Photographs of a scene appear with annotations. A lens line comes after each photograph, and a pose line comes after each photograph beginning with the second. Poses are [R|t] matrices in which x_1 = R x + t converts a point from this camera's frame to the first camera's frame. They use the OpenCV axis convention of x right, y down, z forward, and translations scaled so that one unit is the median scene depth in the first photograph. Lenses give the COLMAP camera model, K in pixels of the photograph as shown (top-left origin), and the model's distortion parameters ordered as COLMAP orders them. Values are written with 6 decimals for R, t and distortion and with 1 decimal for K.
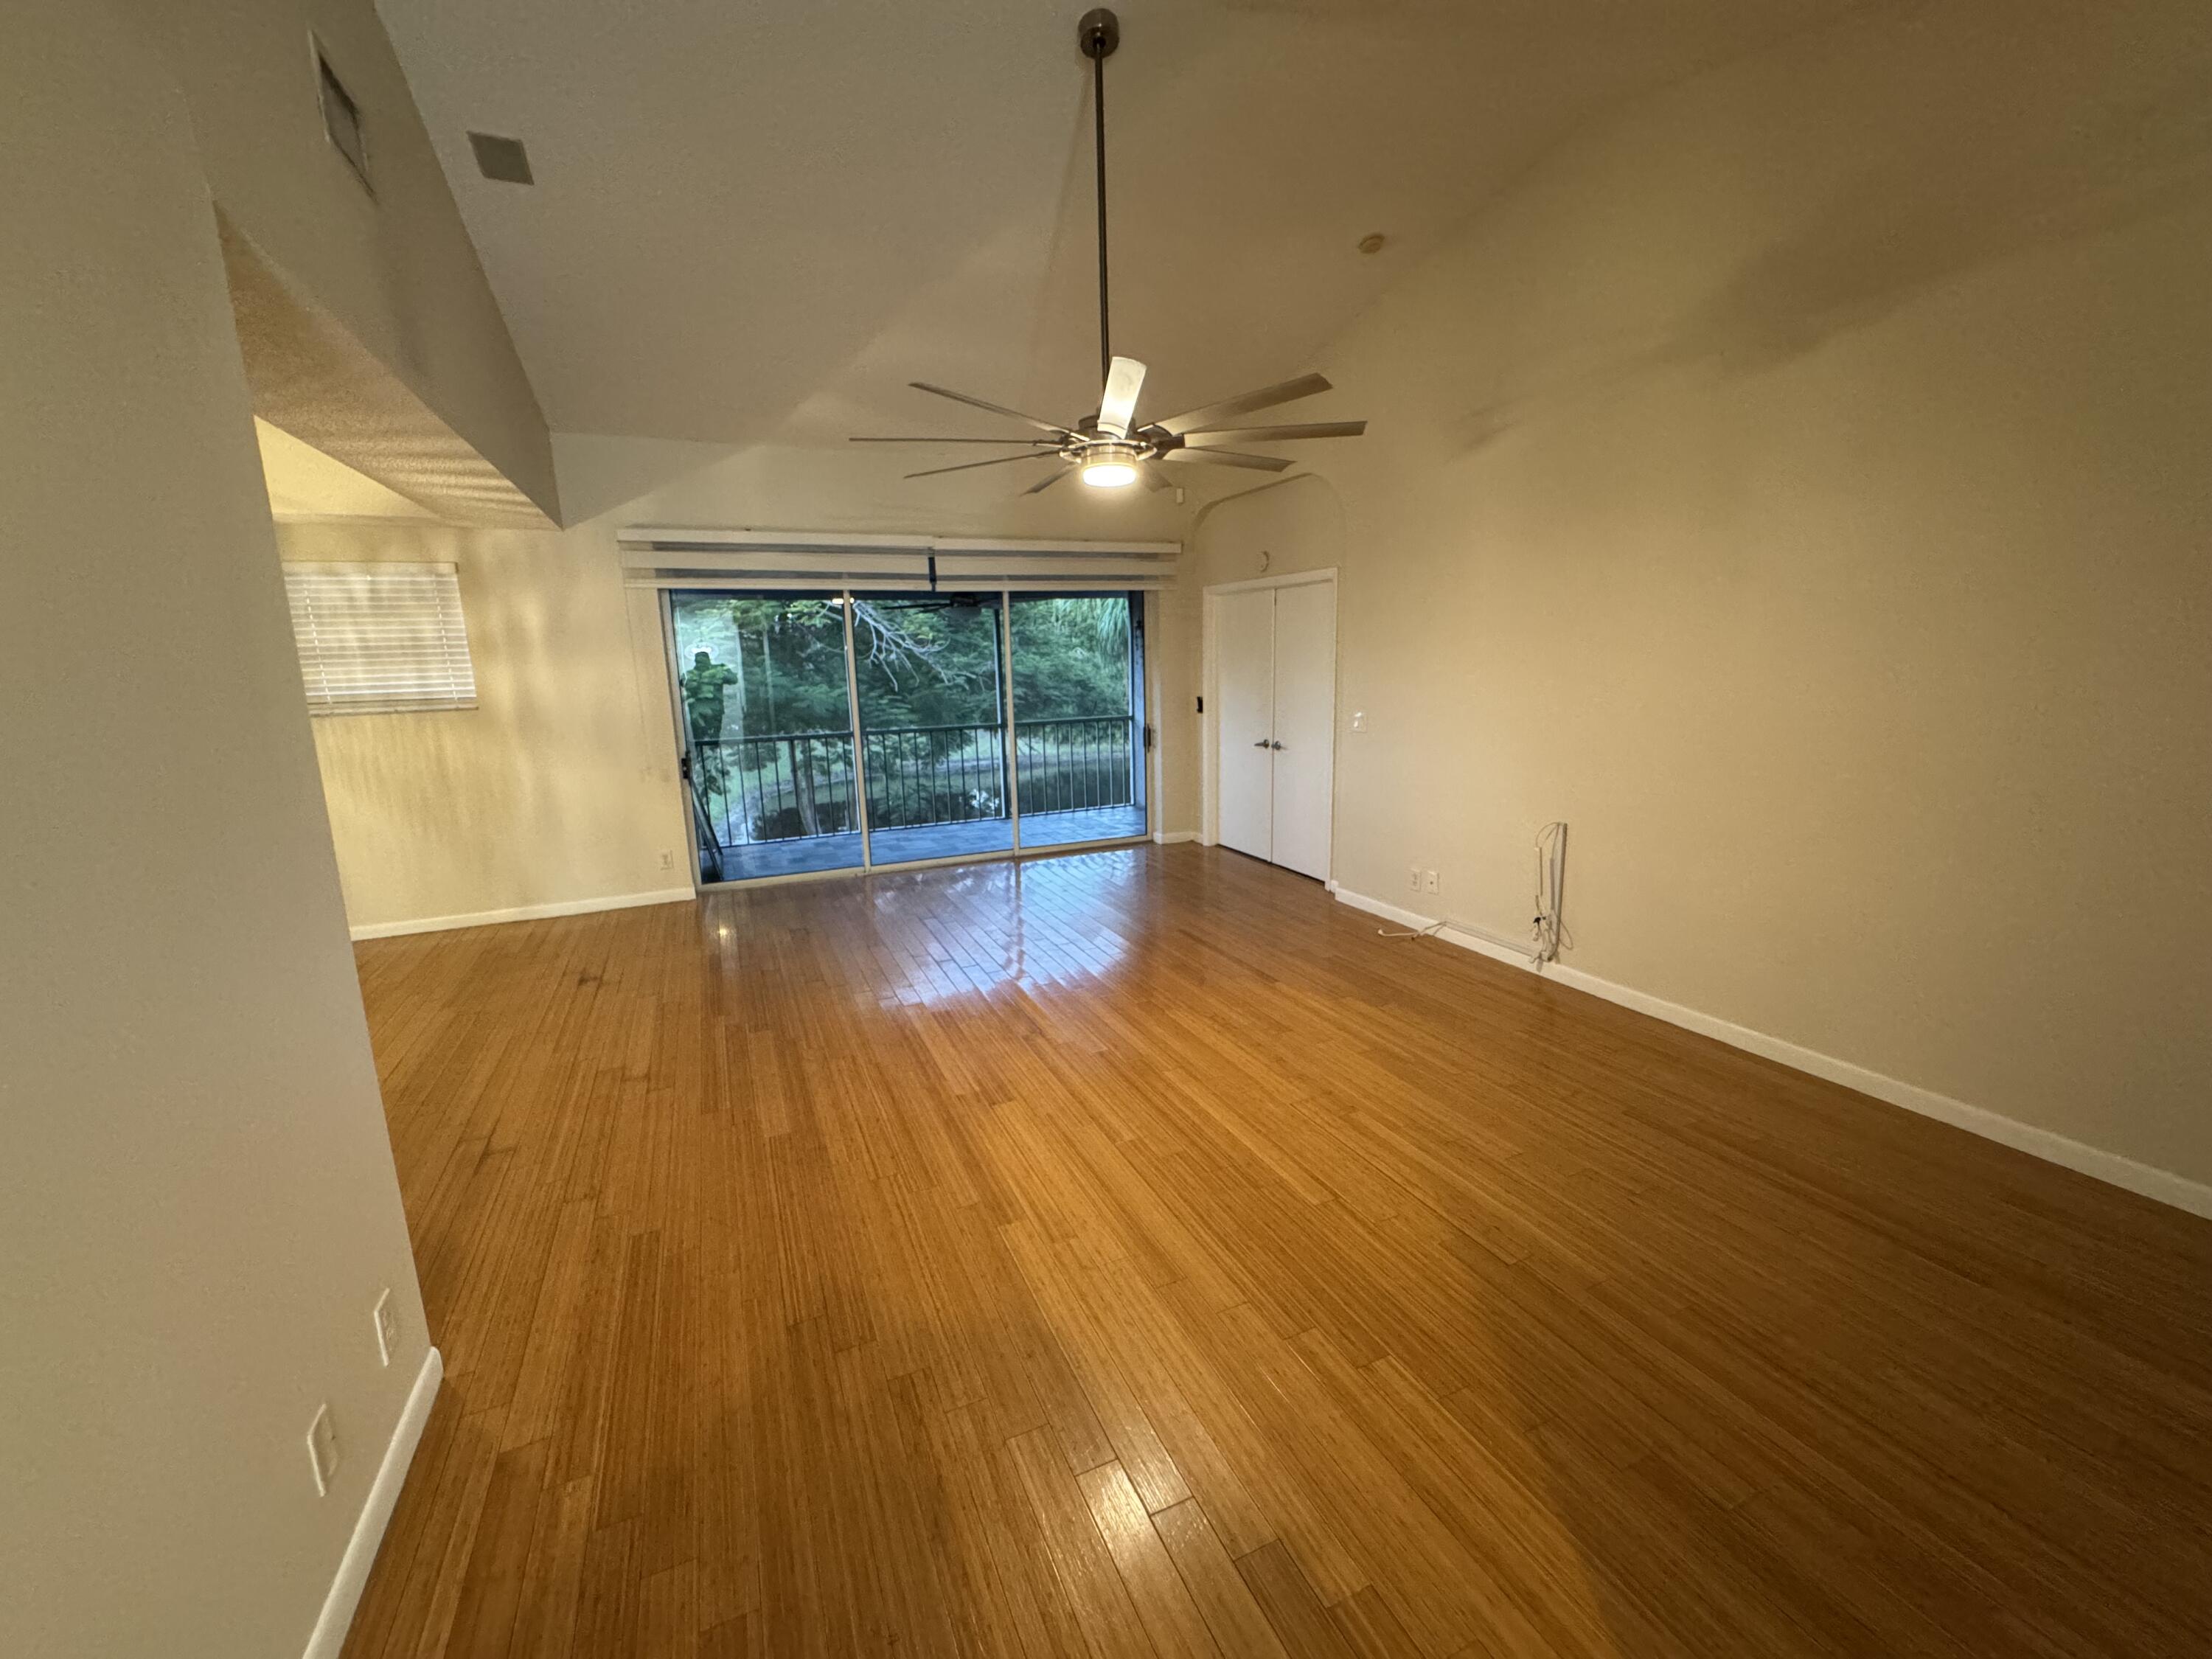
lens RADIAL K [[890.0, 0, 1116.1], [0, 890.0, 829.7], [0, 0, 1]] dist [-0.001455, 0.001171]
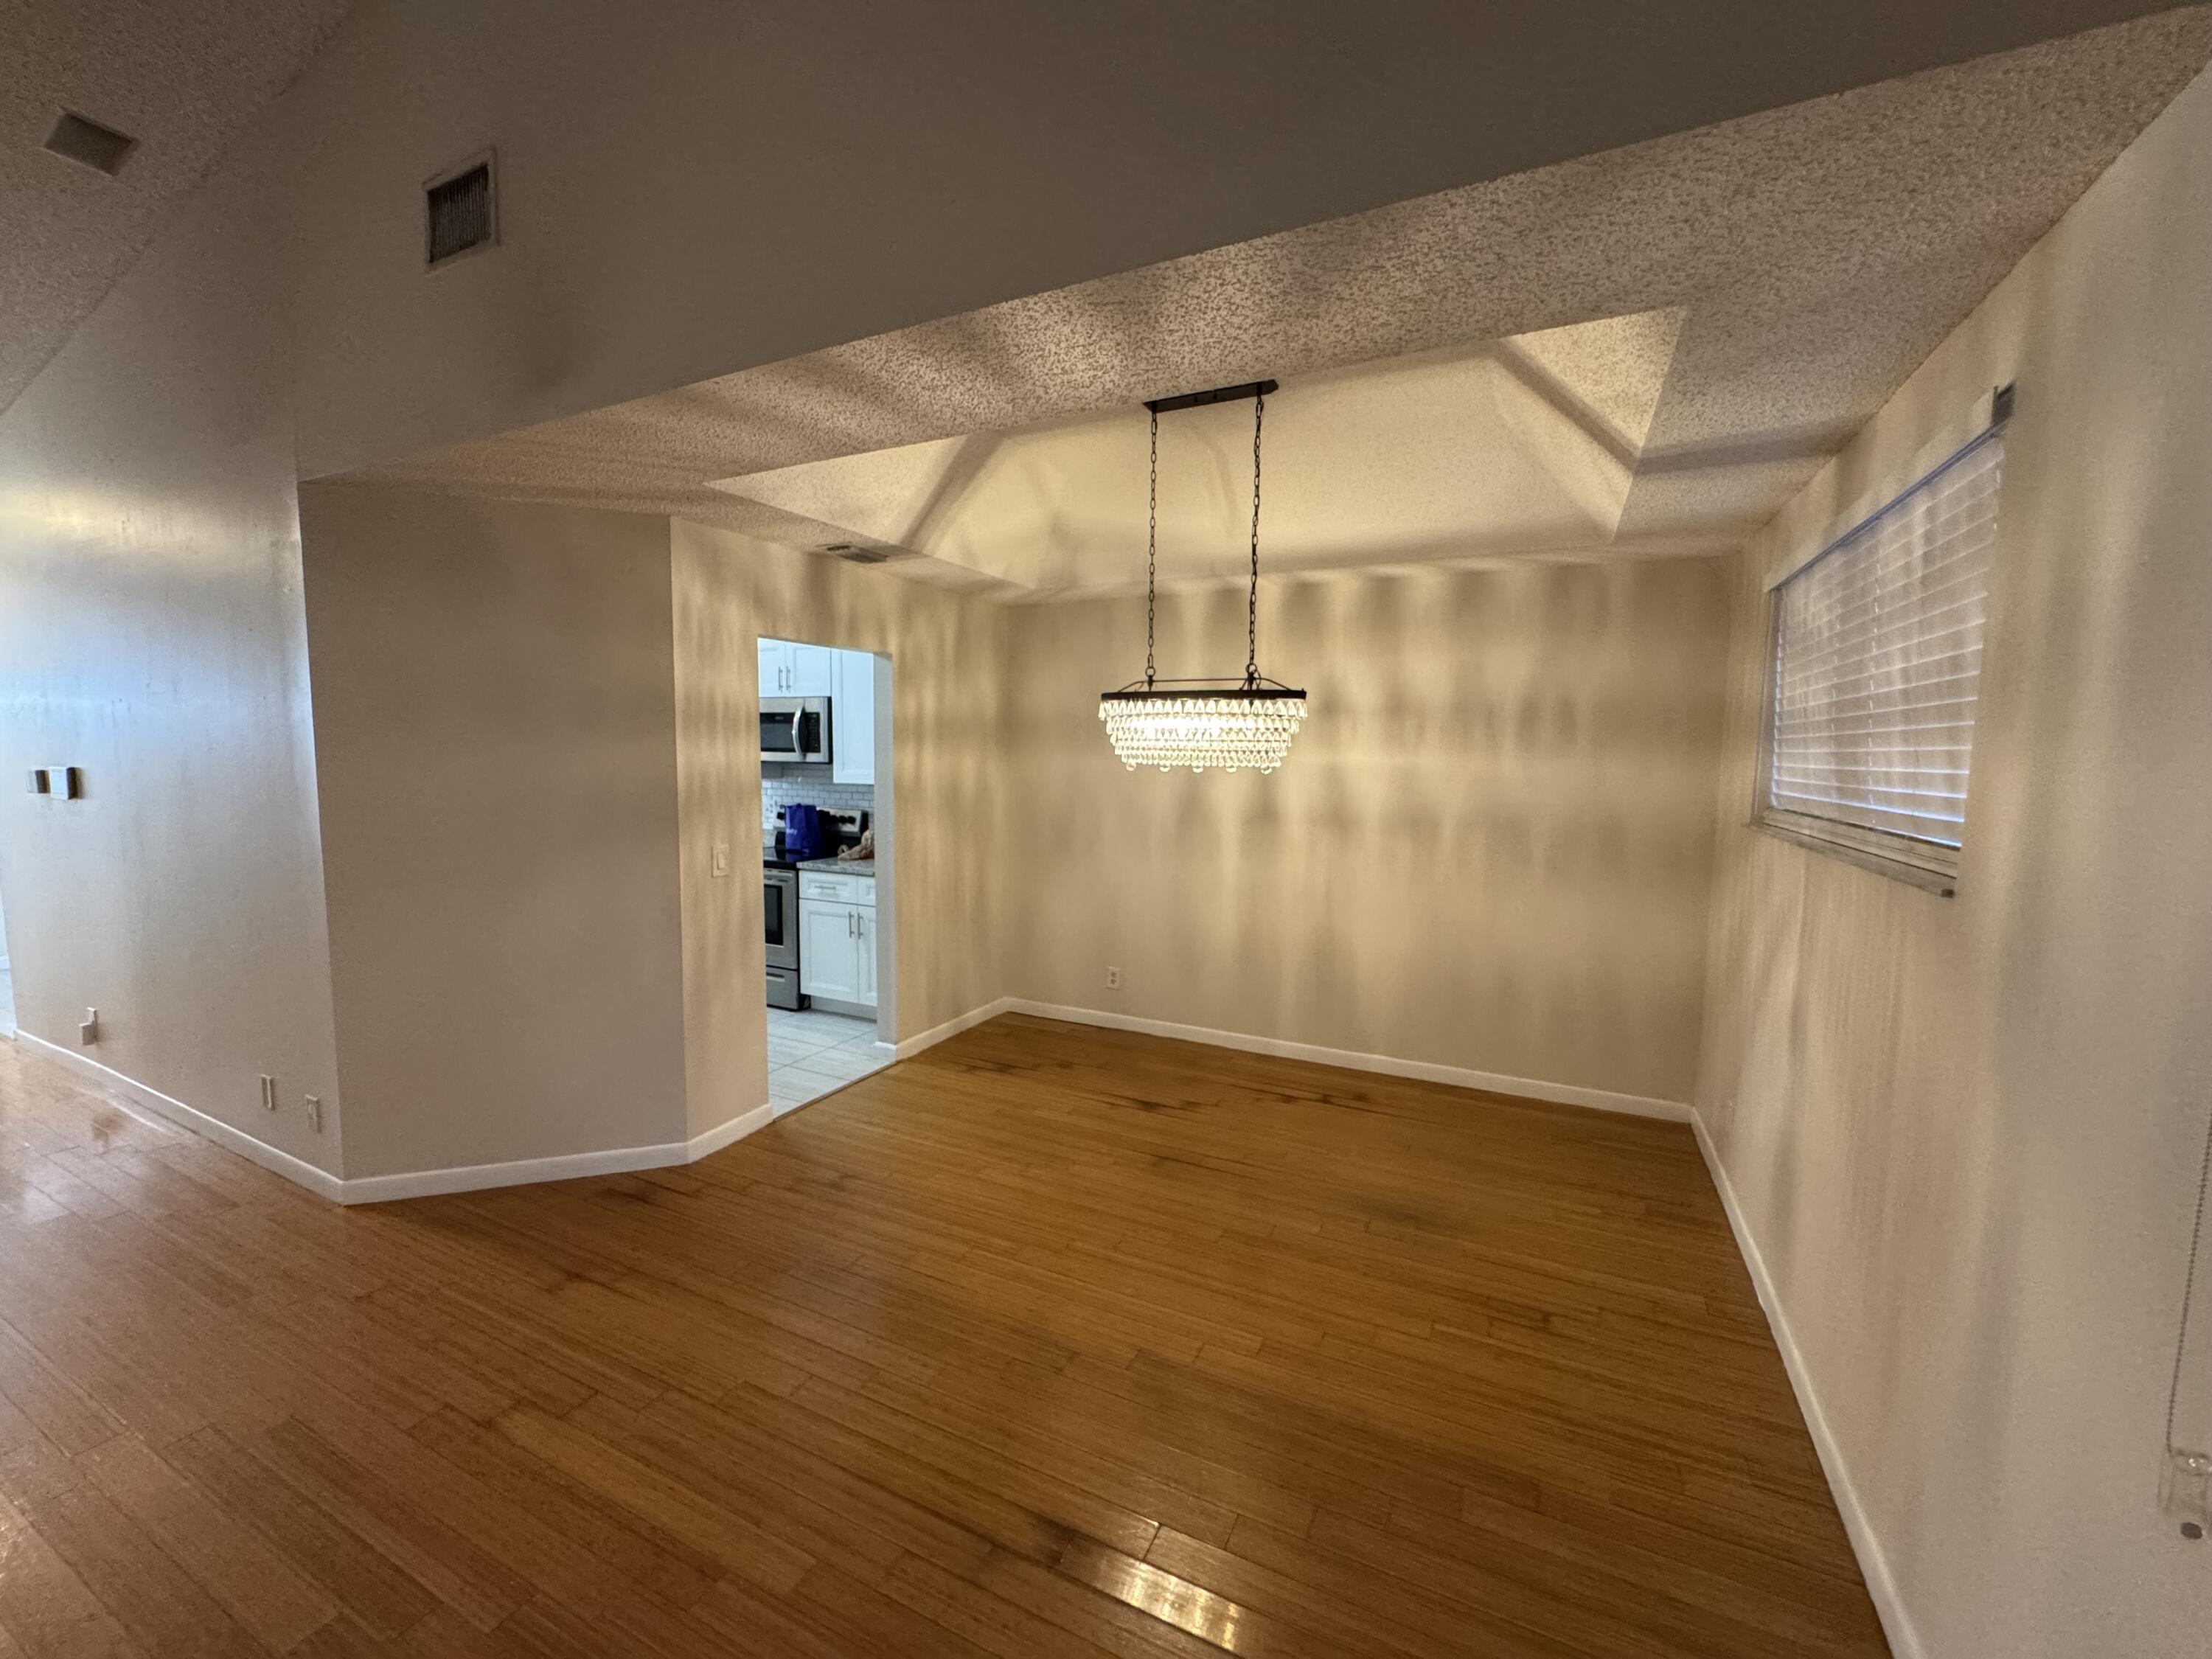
lens RADIAL K [[890.0, 0, 1116.1], [0, 890.0, 829.7], [0, 0, 1]] dist [-0.001455, 0.001171]
pose [[-0.776047, 0.069243, -0.626862, -0.401213], [-0.115739, 0.961438, 0.249484, -0.240385], [0.619964, 0.266163, -0.738107, 1.260170]]
